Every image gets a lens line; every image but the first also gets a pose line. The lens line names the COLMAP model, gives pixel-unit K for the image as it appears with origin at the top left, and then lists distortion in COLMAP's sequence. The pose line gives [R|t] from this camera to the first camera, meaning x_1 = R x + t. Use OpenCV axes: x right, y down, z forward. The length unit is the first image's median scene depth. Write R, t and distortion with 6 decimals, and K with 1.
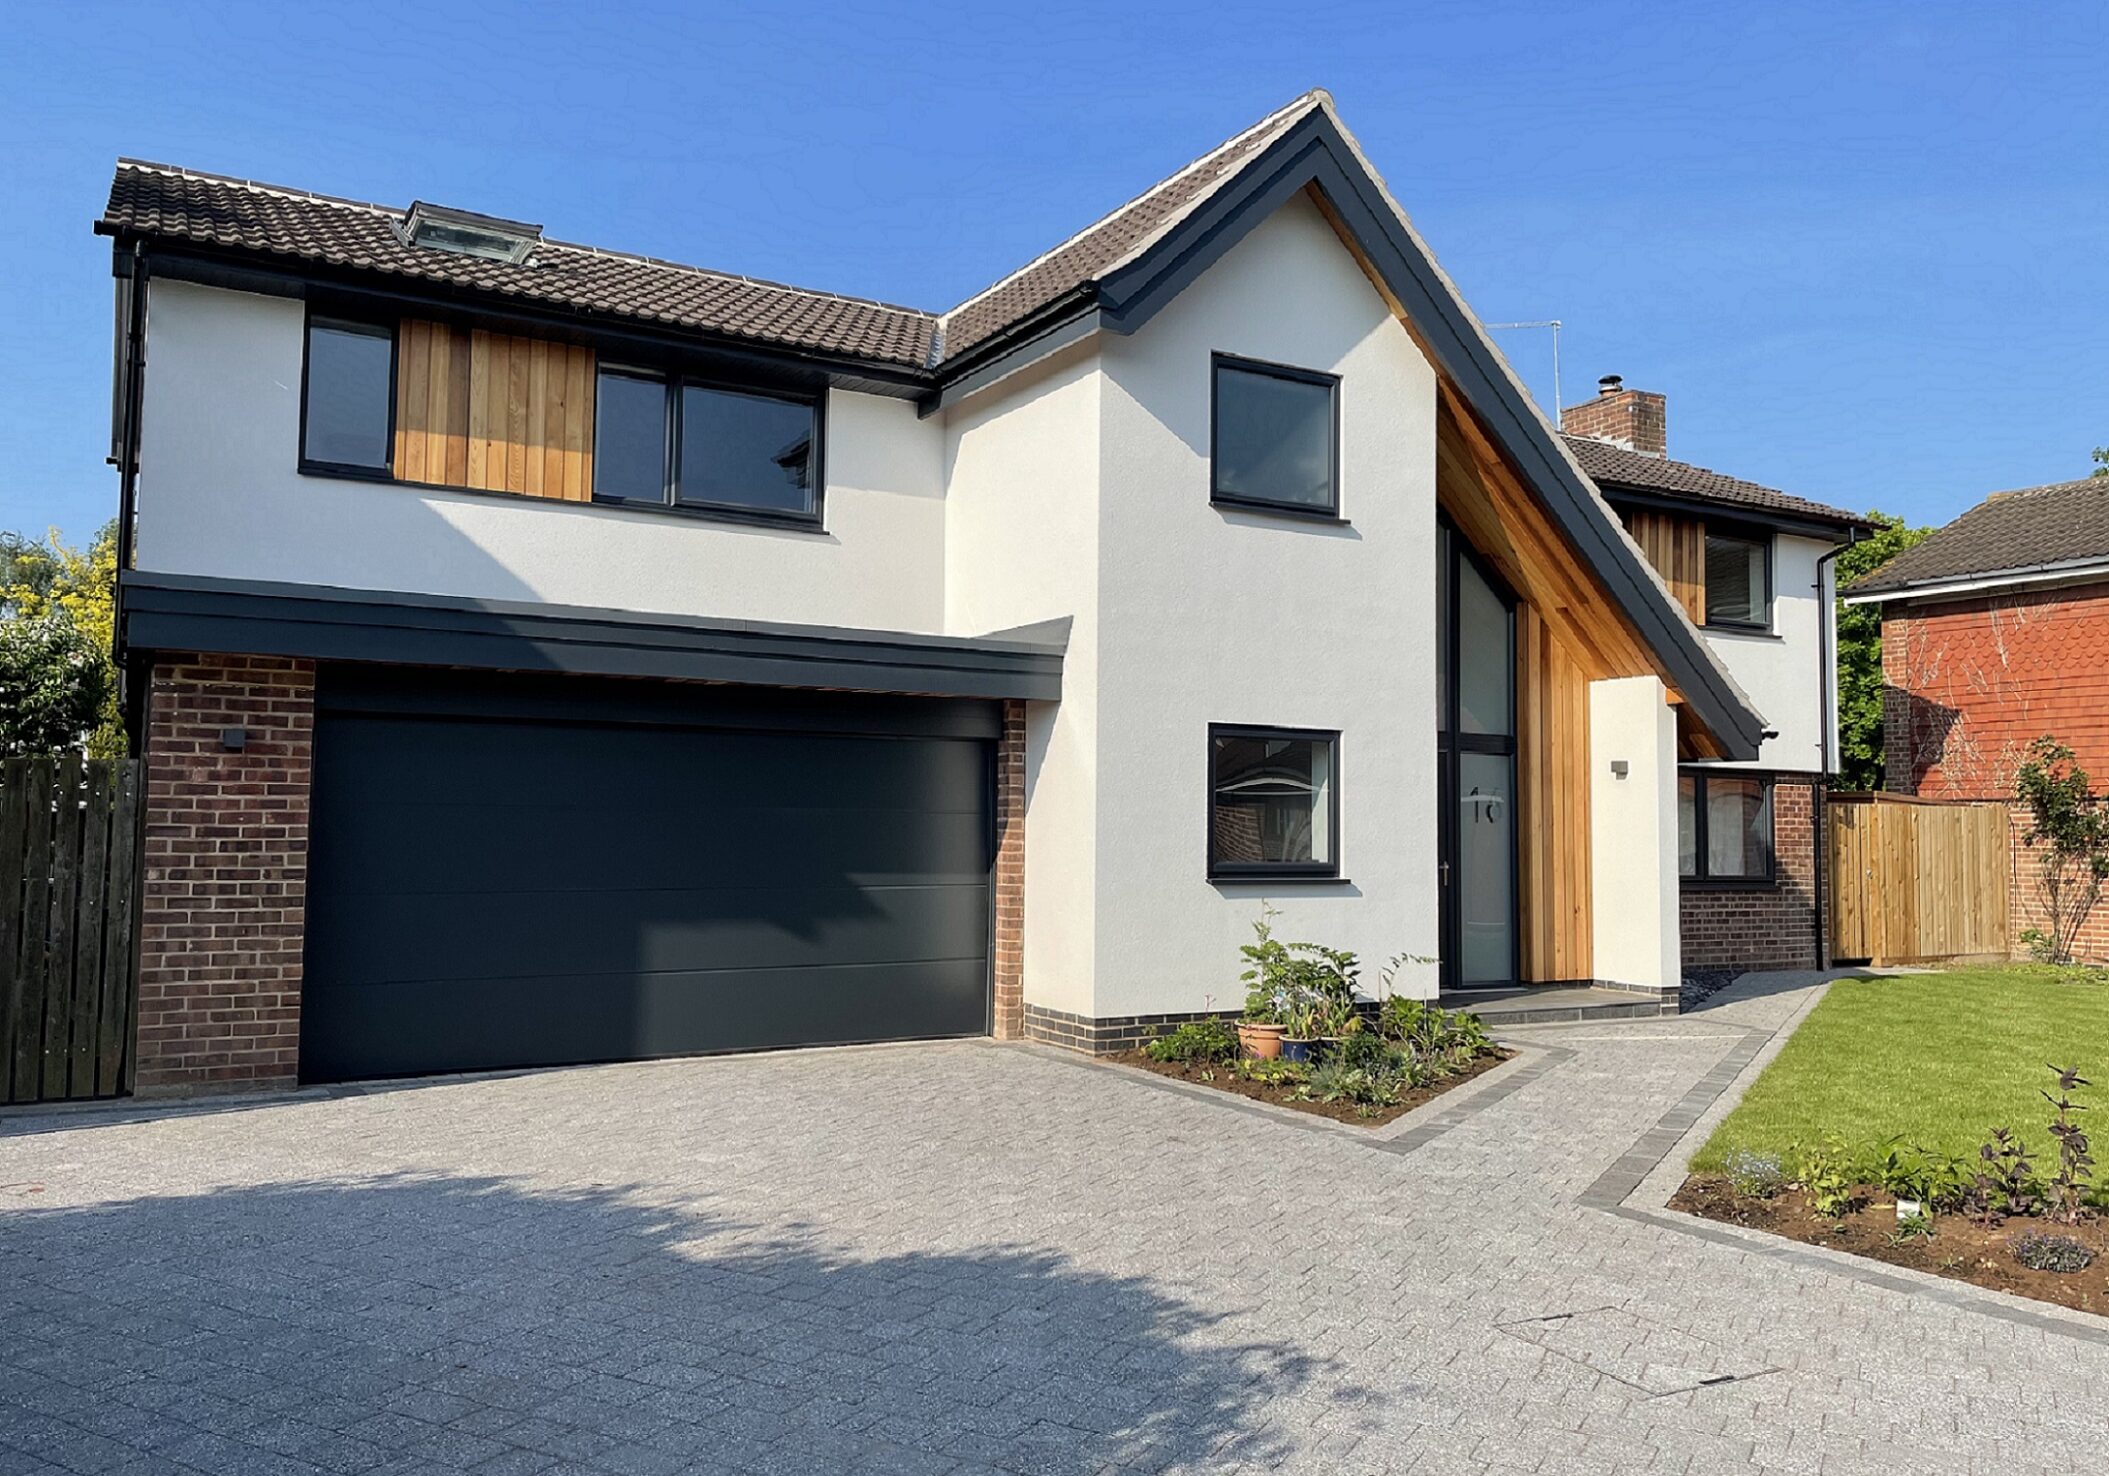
lens RADIAL K [[1577.7, 0, 1054.5], [0, 1577.7, 738.0], [0, 0, 1]] dist [0.084566, -0.112971]
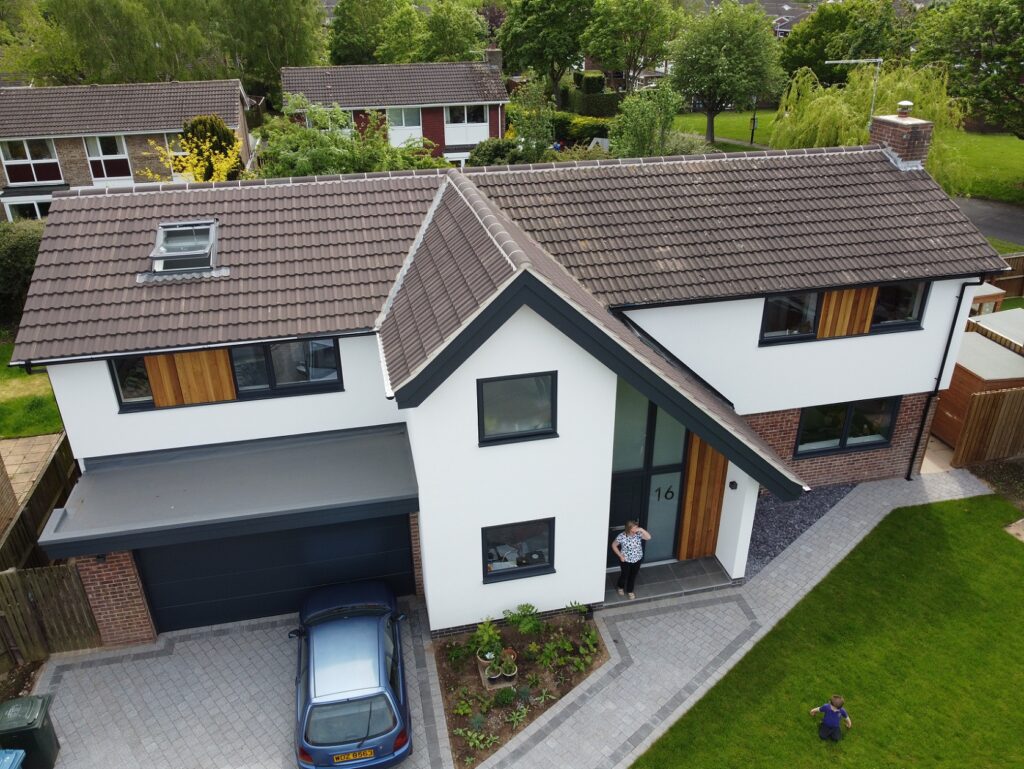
lens RADIAL K [[761.4, 0, 512.0], [0, 761.4, 384.5], [0, 0, 1]] dist [-0.020083, -0.001999]
pose [[0.952473, 0.122410, -0.278946, 0.408511], [0.036479, 0.863286, 0.503394, -0.717829], [0.302430, -0.489645, 0.817792, 0.212201]]
